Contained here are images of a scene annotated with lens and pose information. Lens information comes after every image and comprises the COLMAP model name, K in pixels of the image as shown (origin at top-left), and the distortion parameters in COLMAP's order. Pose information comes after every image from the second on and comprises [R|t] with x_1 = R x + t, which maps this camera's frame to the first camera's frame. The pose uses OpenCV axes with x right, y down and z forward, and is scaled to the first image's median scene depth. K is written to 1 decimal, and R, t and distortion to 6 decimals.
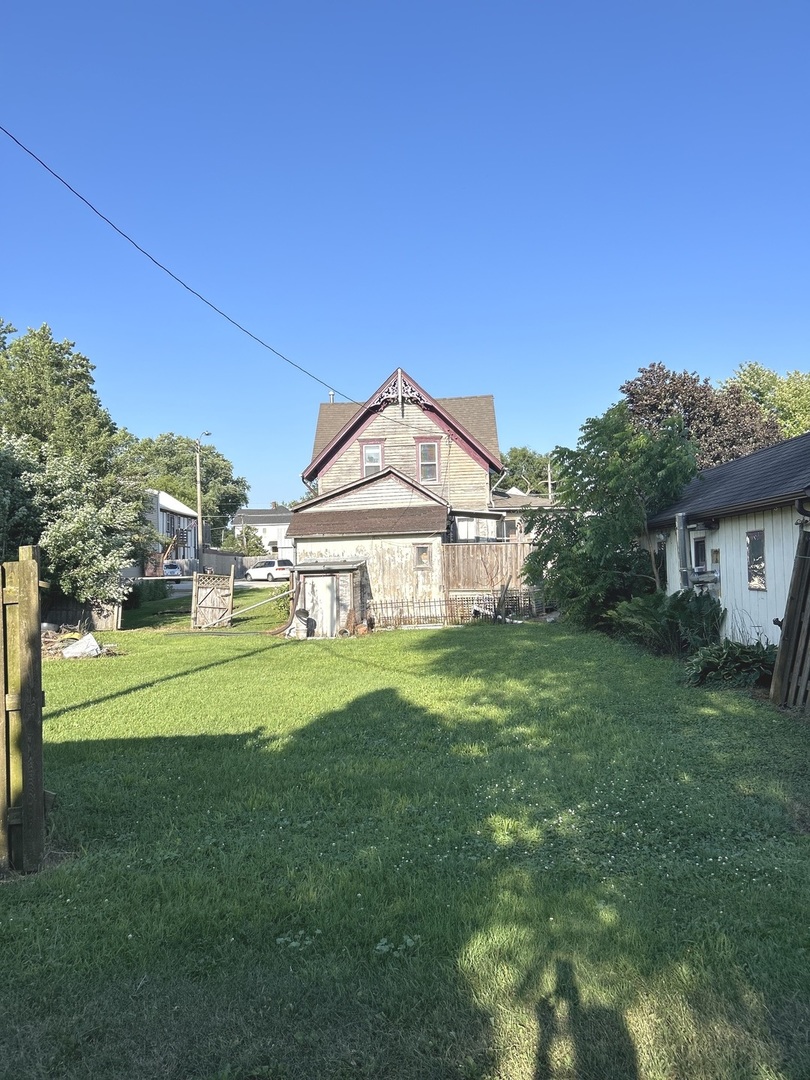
lens RADIAL K [[794.5, 0, 405.0], [0, 794.5, 540.0], [0, 0, 1]] dist [0.004288, 0.003078]
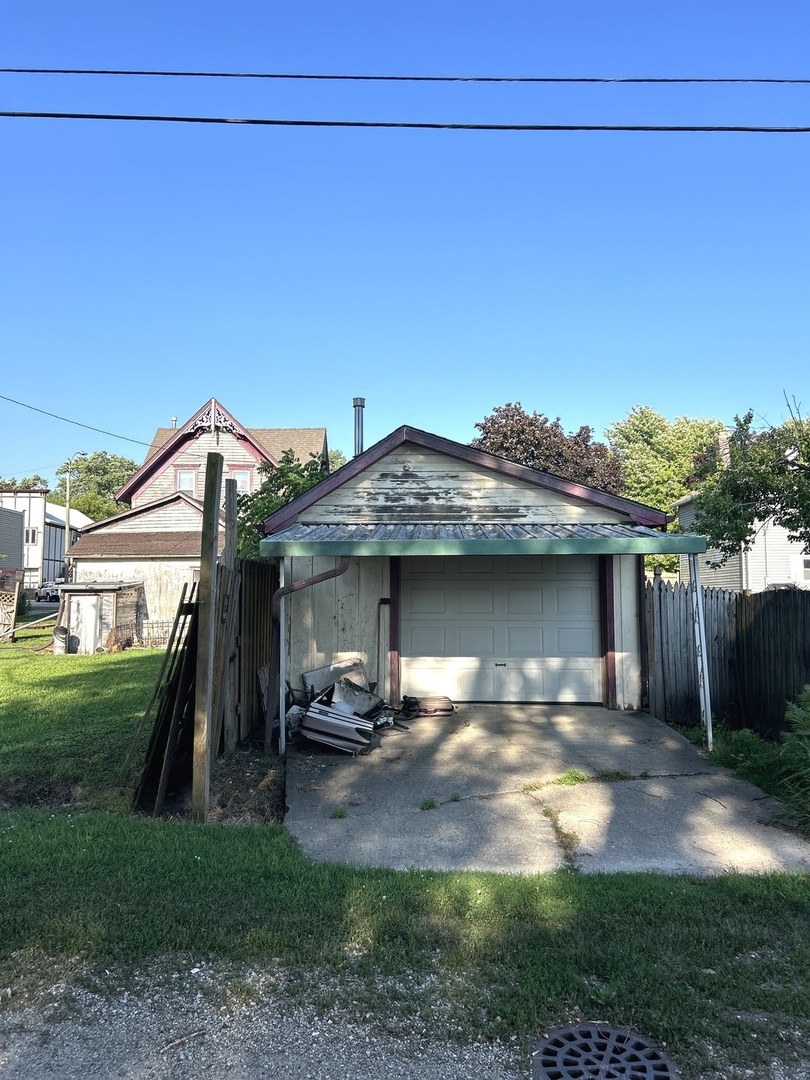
lens RADIAL K [[794.5, 0, 405.0], [0, 794.5, 540.0], [0, 0, 1]] dist [0.004288, 0.003078]
pose [[0.997946, 0.033806, 0.054411, 0.192241], [-0.031882, 0.998848, -0.035850, -0.001715], [-0.055561, 0.034041, 0.997875, -0.042883]]
